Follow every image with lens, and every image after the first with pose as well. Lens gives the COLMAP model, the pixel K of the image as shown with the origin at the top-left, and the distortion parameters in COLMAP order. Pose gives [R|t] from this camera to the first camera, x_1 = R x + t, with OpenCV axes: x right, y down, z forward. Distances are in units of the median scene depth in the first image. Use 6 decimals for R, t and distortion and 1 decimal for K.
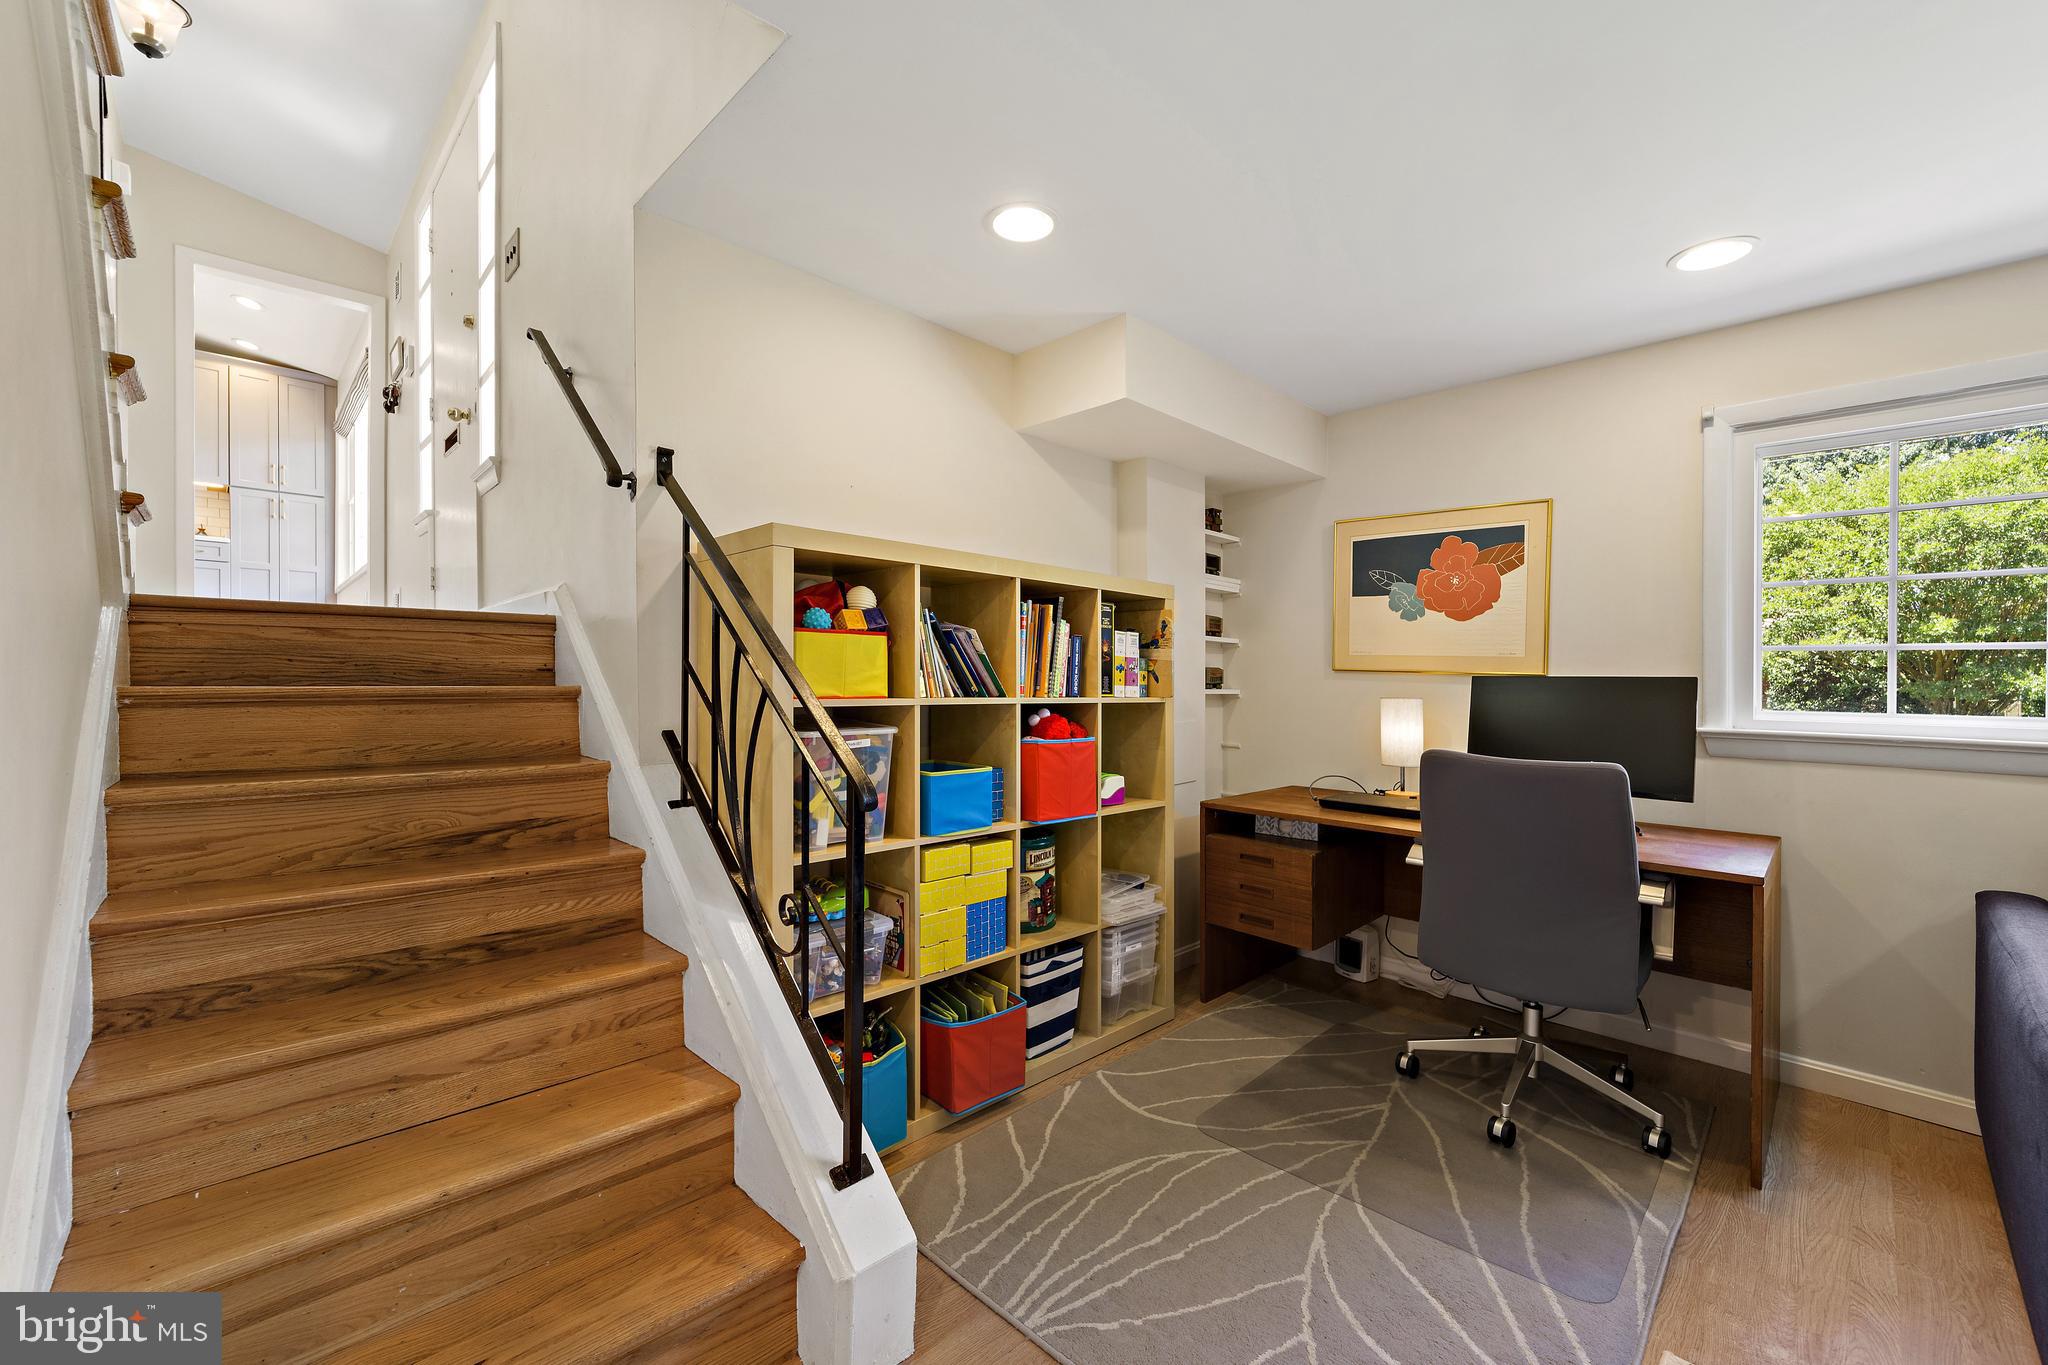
lens RADIAL K [[820.2, 0, 1024.0], [0, 820.2, 682.5], [0, 0, 1]] dist [-0.002494, -0.000273]
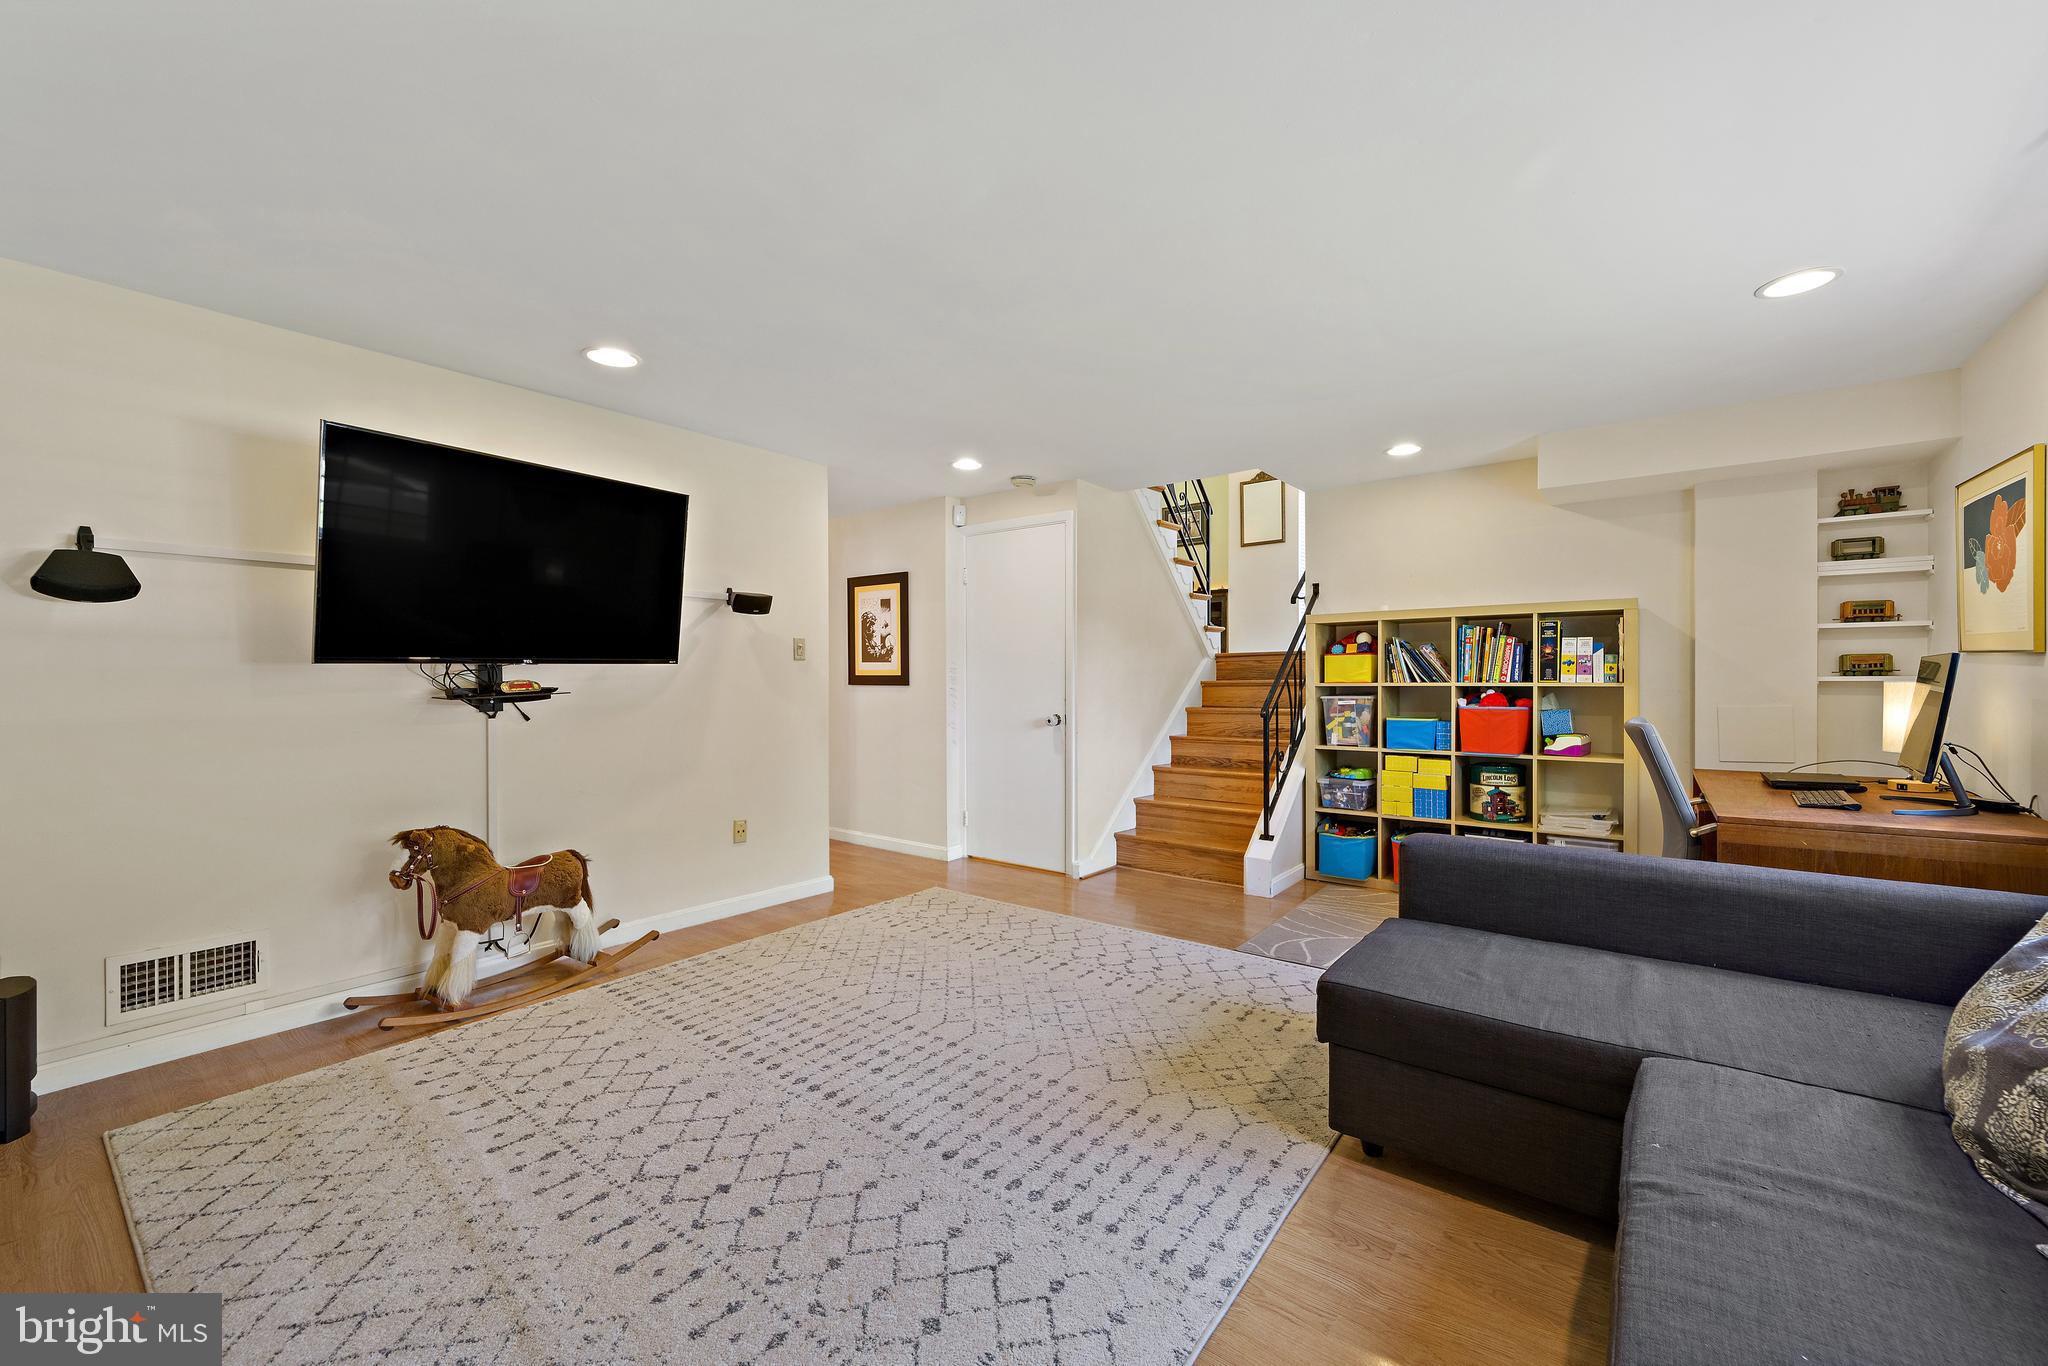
lens RADIAL K [[820.2, 0, 1024.0], [0, 820.2, 683.0], [0, 0, 1]] dist [-0.002494, -0.000273]
pose [[0.140630, -0.009357, -0.990018, 1.603952], [0.006726, 0.999941, -0.008496, 0.027479], [0.990039, -0.005464, 0.140685, -0.187701]]
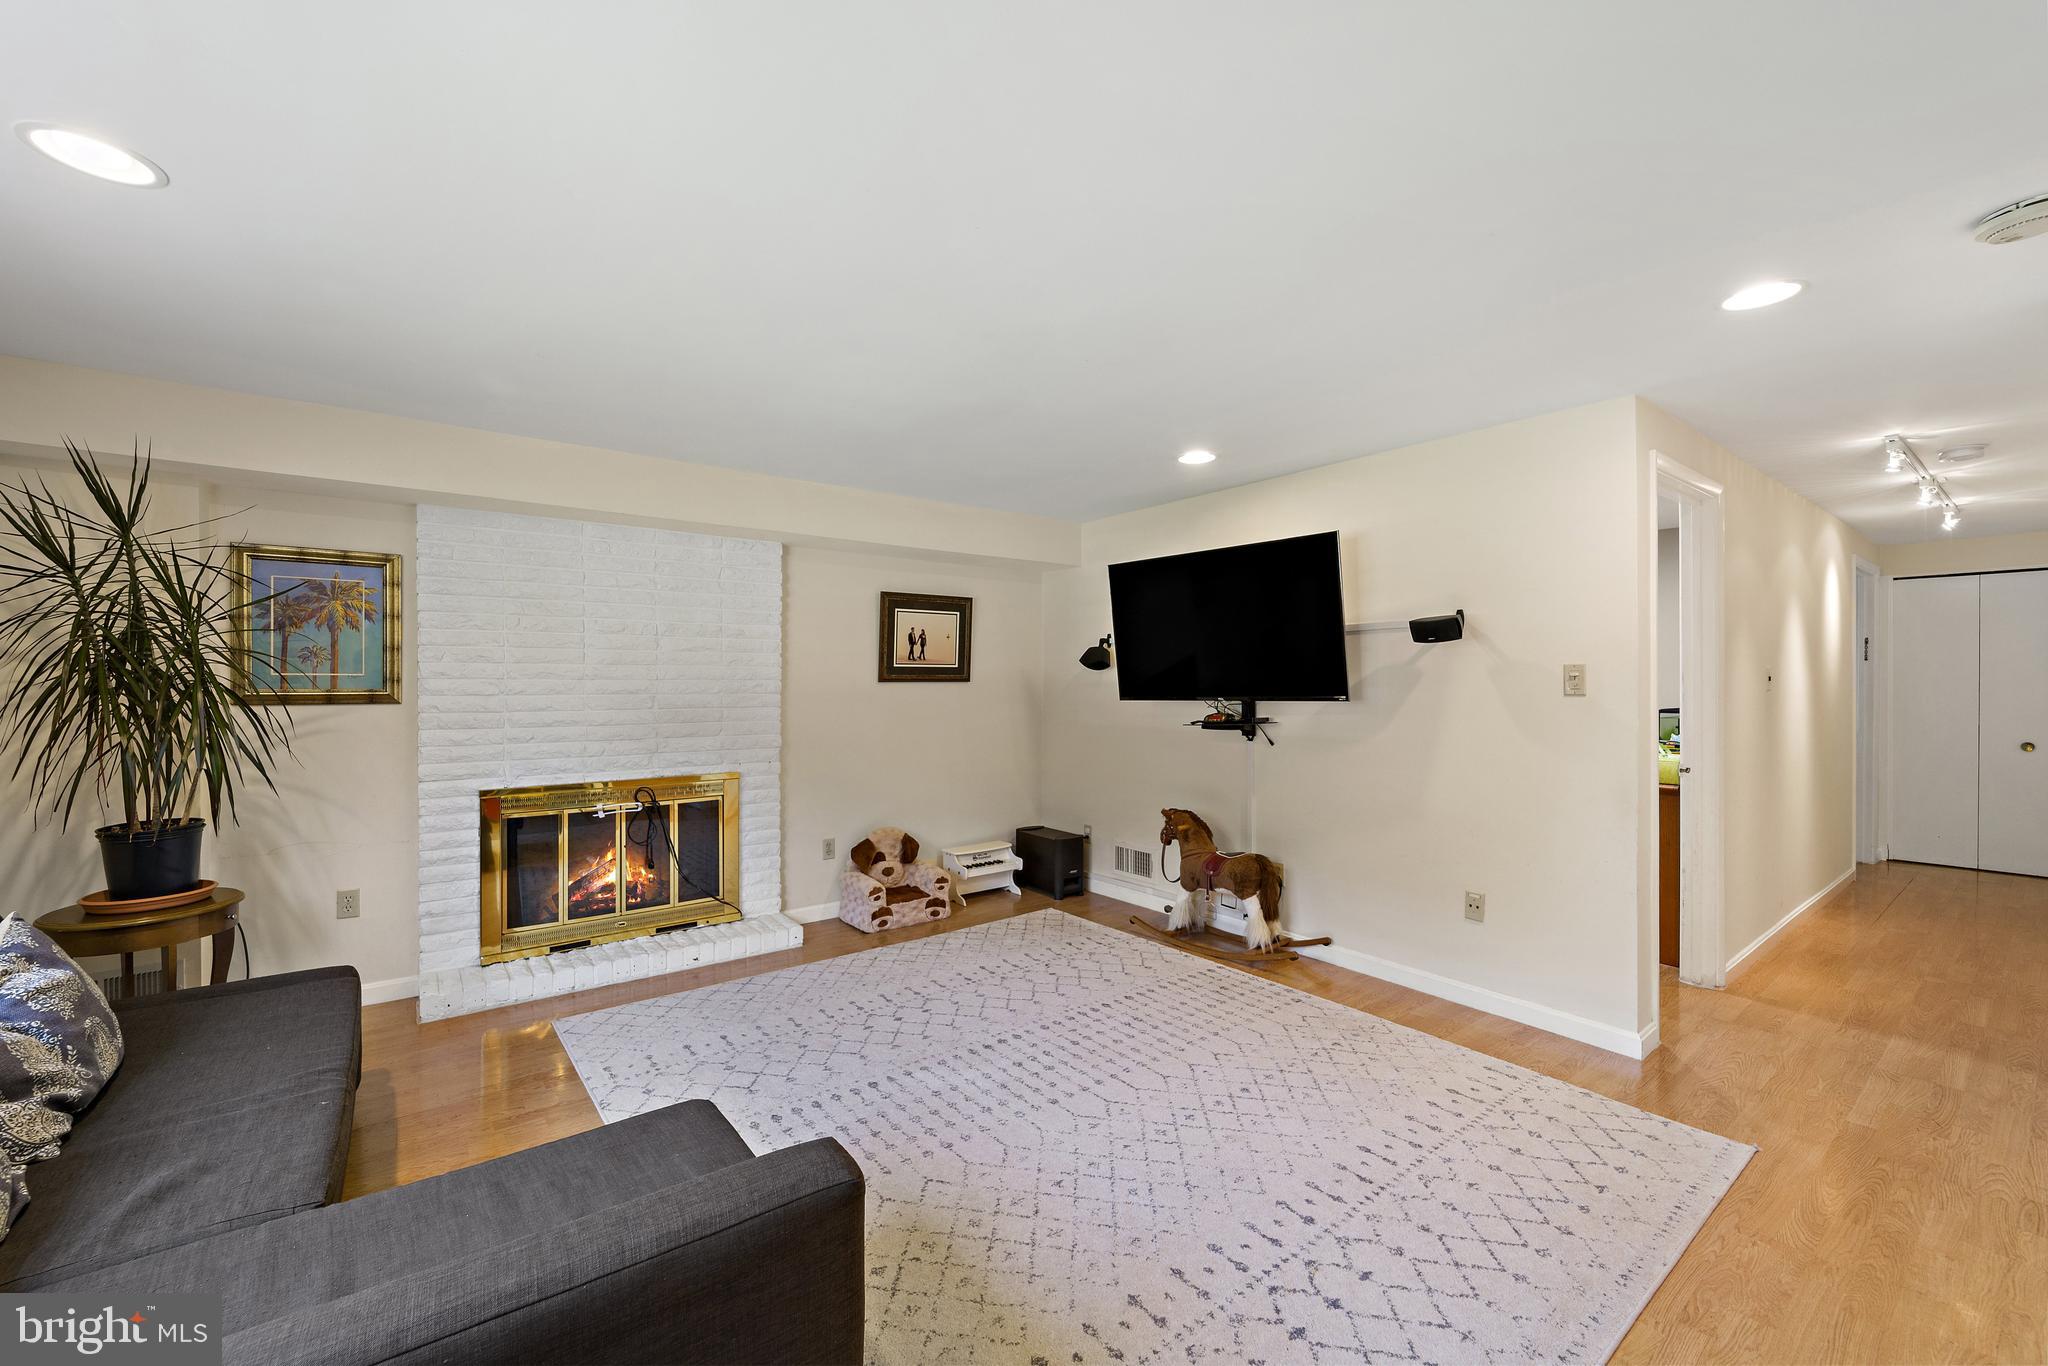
lens RADIAL K [[822.3, 0, 1024.0], [0, 822.3, 683.0], [0, 0, 1]] dist [0.000862, 0.000233]
pose [[-0.992089, -0.015414, 0.124590, 0.462828], [-0.015311, 0.999881, 0.001781, -0.049444], [-0.124603, -0.000140, -0.992207, 0.903679]]
